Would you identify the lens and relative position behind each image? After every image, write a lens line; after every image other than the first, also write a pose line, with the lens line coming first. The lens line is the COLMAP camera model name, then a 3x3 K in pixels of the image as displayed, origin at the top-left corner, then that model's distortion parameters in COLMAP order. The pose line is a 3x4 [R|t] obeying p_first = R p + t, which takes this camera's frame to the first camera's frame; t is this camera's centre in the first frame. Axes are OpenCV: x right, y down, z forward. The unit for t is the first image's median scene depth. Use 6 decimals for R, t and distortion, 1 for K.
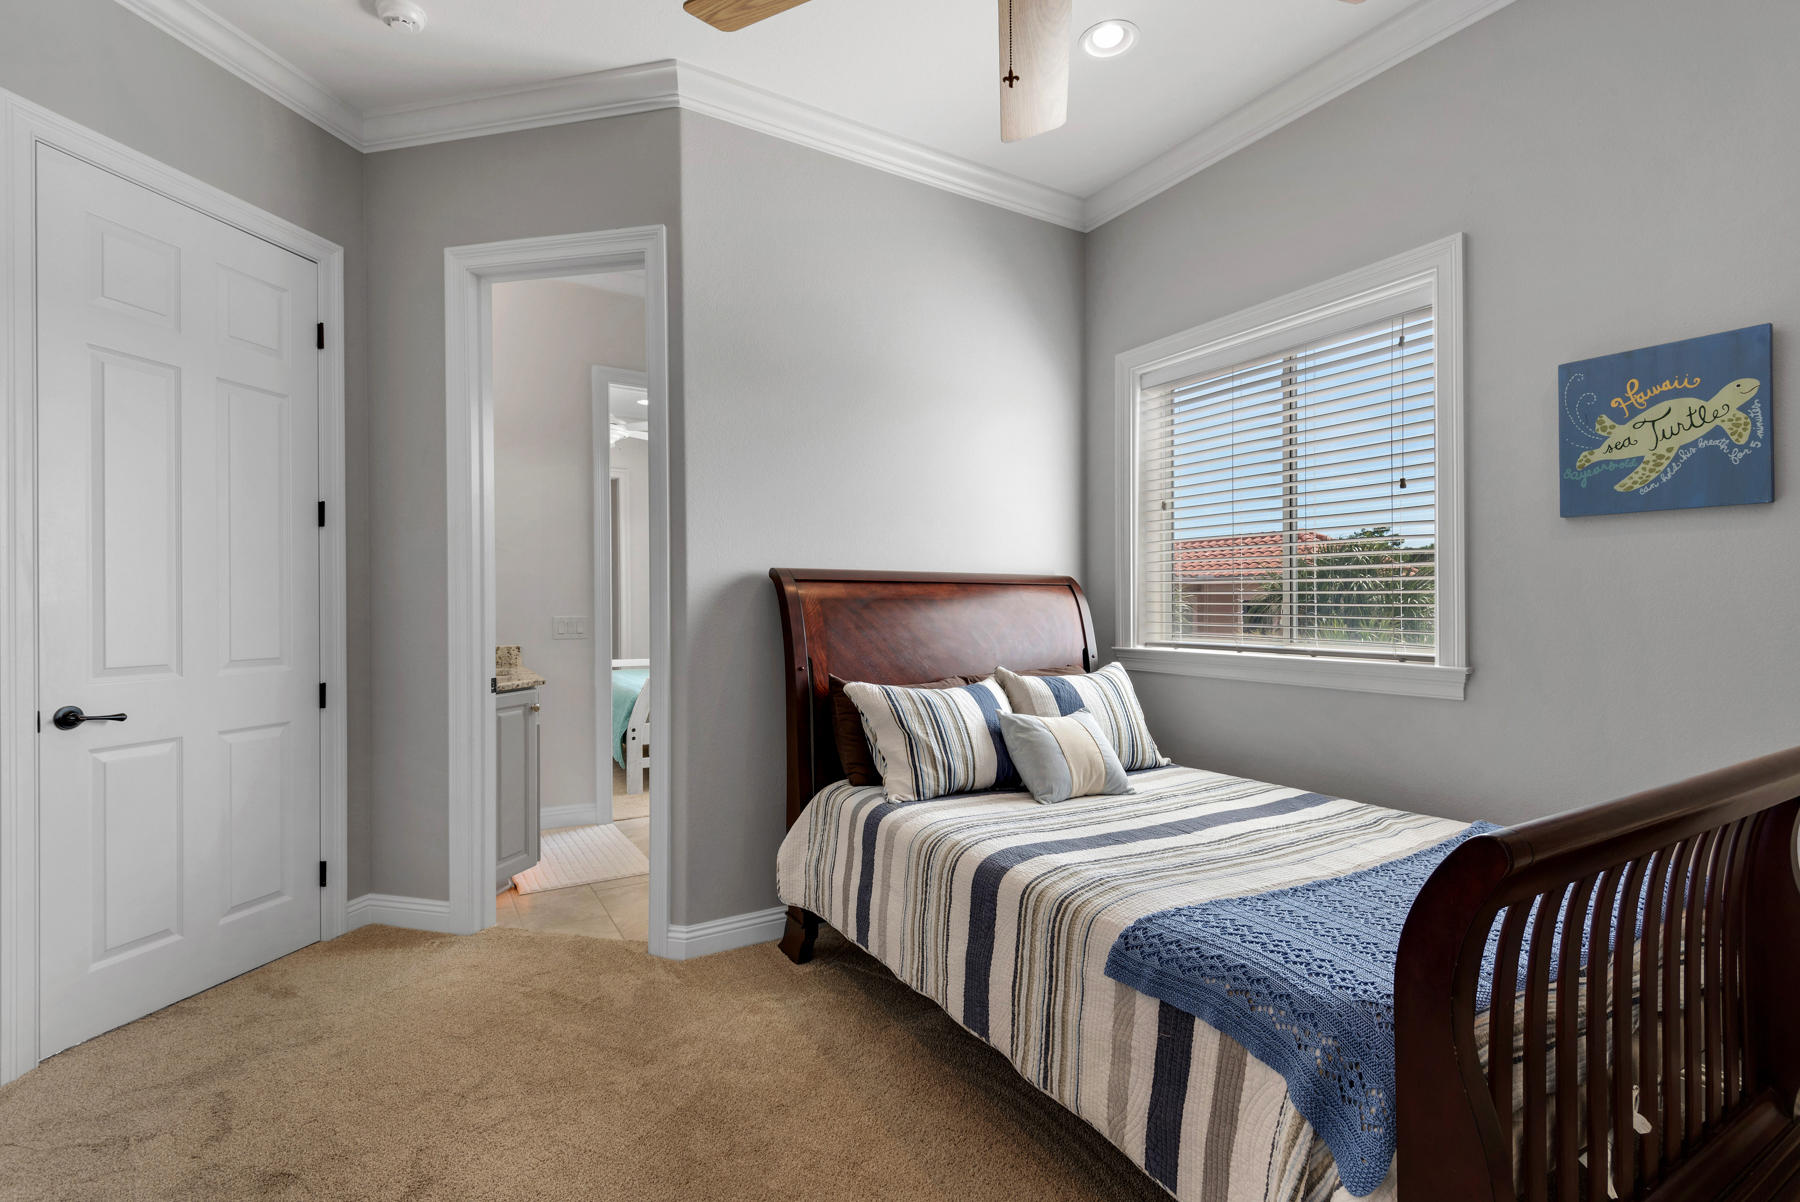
lens RADIAL K [[816.5, 0, 913.5], [0, 816.5, 606.6], [0, 0, 1]] dist [0.015164, -0.007193]
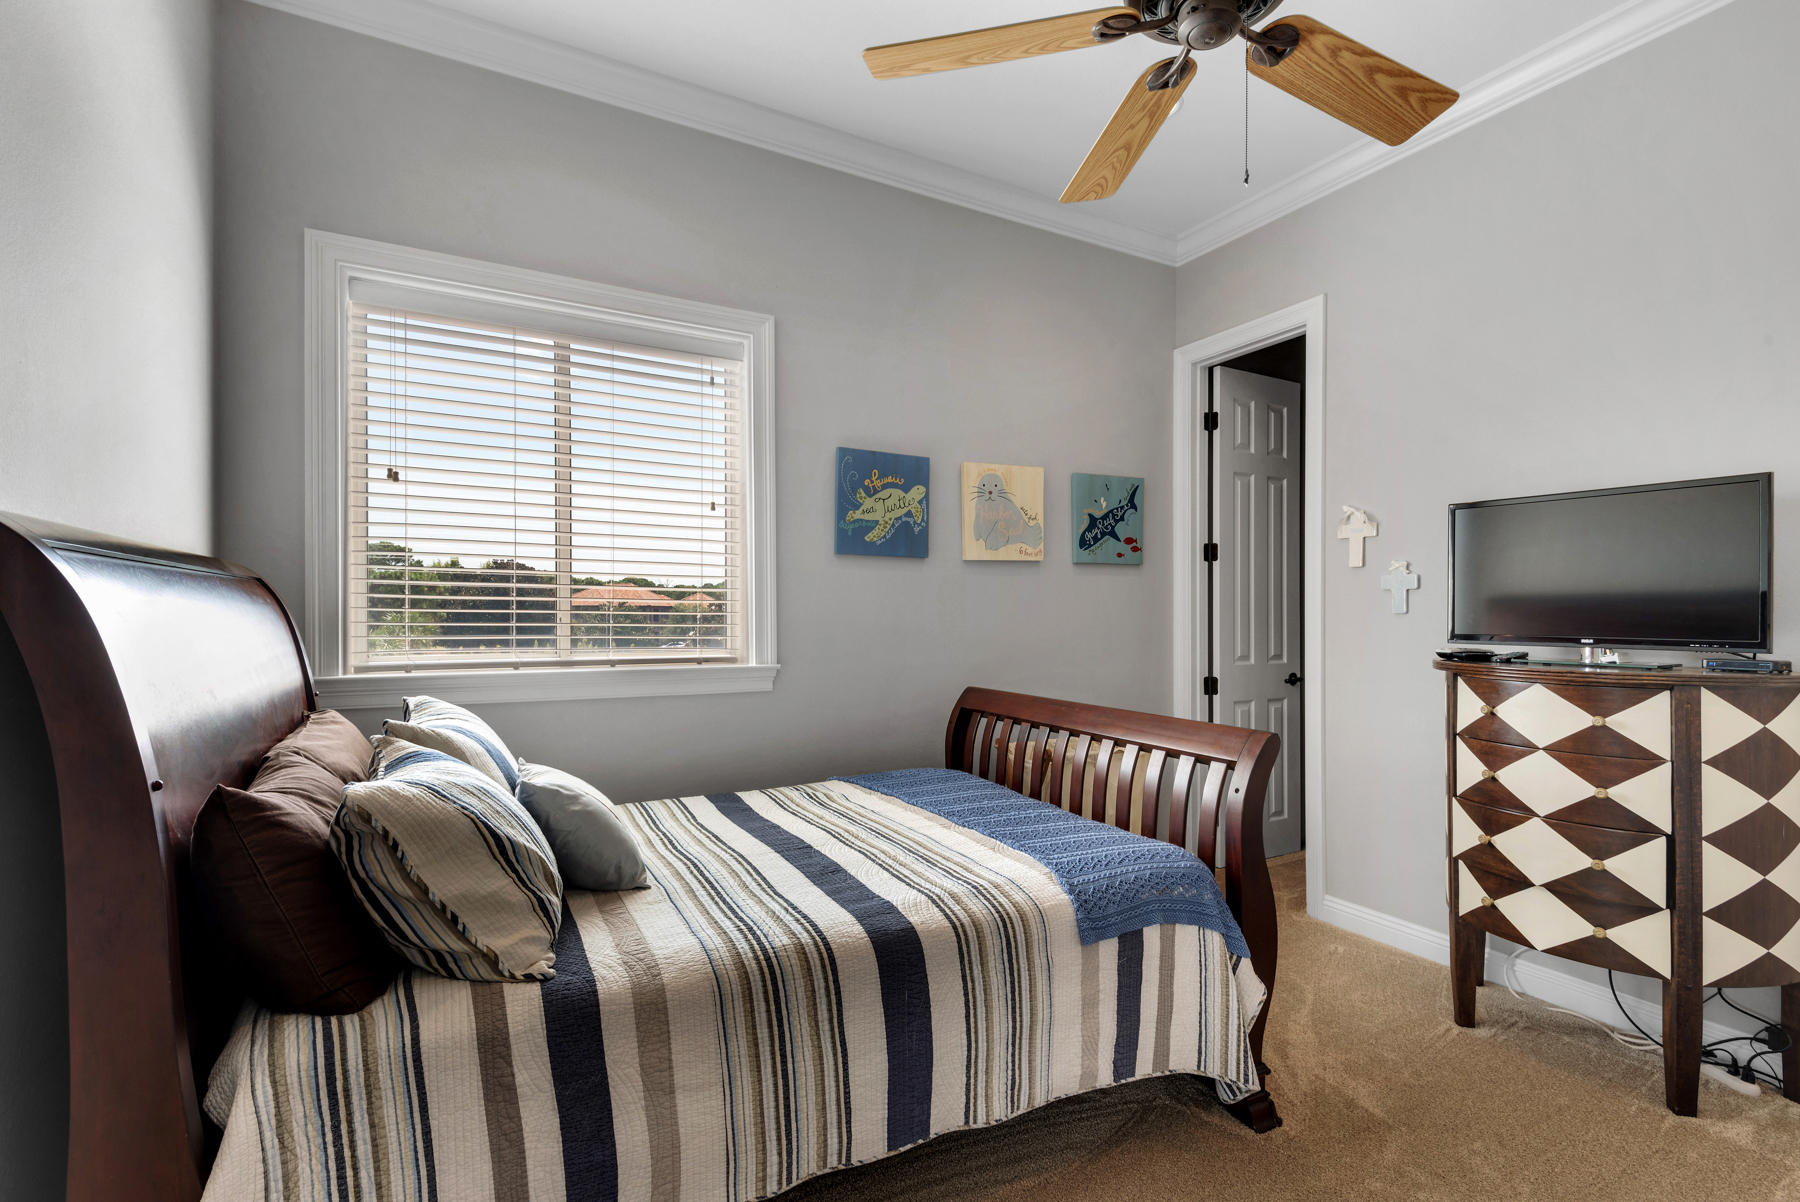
lens RADIAL K [[816.5, 0, 905.3], [0, 816.5, 612.3], [0, 0, 1]] dist [0.015164, -0.007193]
pose [[0.049235, -0.000117, 0.998787, -0.642399], [-0.004793, 0.999988, 0.000353, -0.007854], [-0.998776, -0.004805, 0.049234, 0.839404]]
